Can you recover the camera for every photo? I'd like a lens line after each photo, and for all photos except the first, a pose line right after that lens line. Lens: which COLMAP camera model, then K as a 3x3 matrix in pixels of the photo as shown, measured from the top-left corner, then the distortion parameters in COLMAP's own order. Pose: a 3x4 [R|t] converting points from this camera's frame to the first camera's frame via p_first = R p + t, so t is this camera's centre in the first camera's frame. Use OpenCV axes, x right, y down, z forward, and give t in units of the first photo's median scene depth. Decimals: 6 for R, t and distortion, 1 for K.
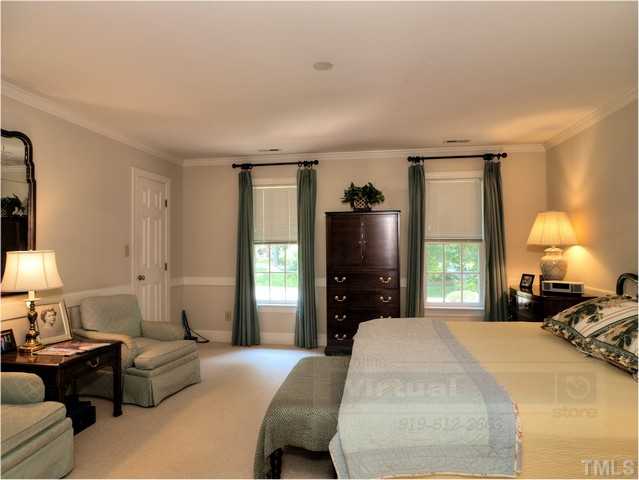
lens RADIAL K [[408.7, 0, 316.3], [0, 408.7, 240.4], [0, 0, 1]] dist [-0.022414, 0.000011]
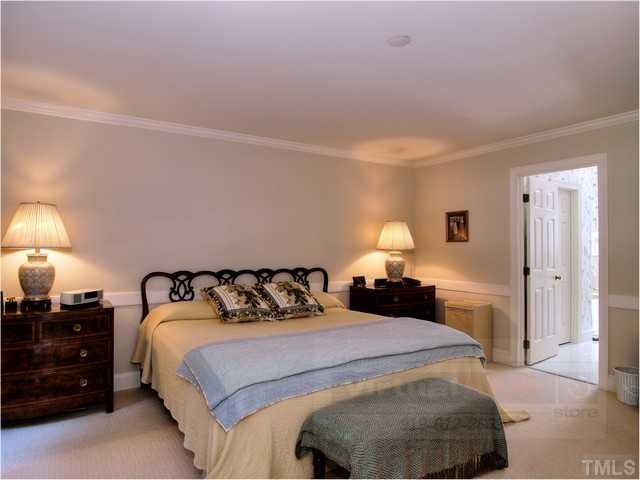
lens RADIAL K [[409.4, 0, 316.8], [0, 409.4, 240.4], [0, 0, 1]] dist [-0.022414, 0.000011]
pose [[-0.655846, 0.019858, 0.754633, -0.290845], [-0.008039, 0.999414, -0.033286, 0.015203], [-0.754852, -0.027897, -0.655302, 0.925871]]
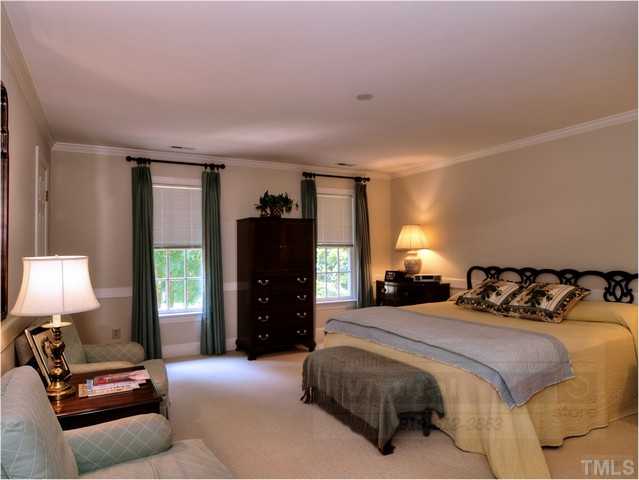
lens RADIAL K [[408.7, 0, 316.3], [0, 408.7, 240.4], [0, 0, 1]] dist [-0.022414, 0.000011]
pose [[0.786670, 0.011006, 0.617276, -0.453970], [-0.002782, 0.999894, -0.014283, 0.002757], [-0.617368, 0.009519, 0.786617, 0.083653]]
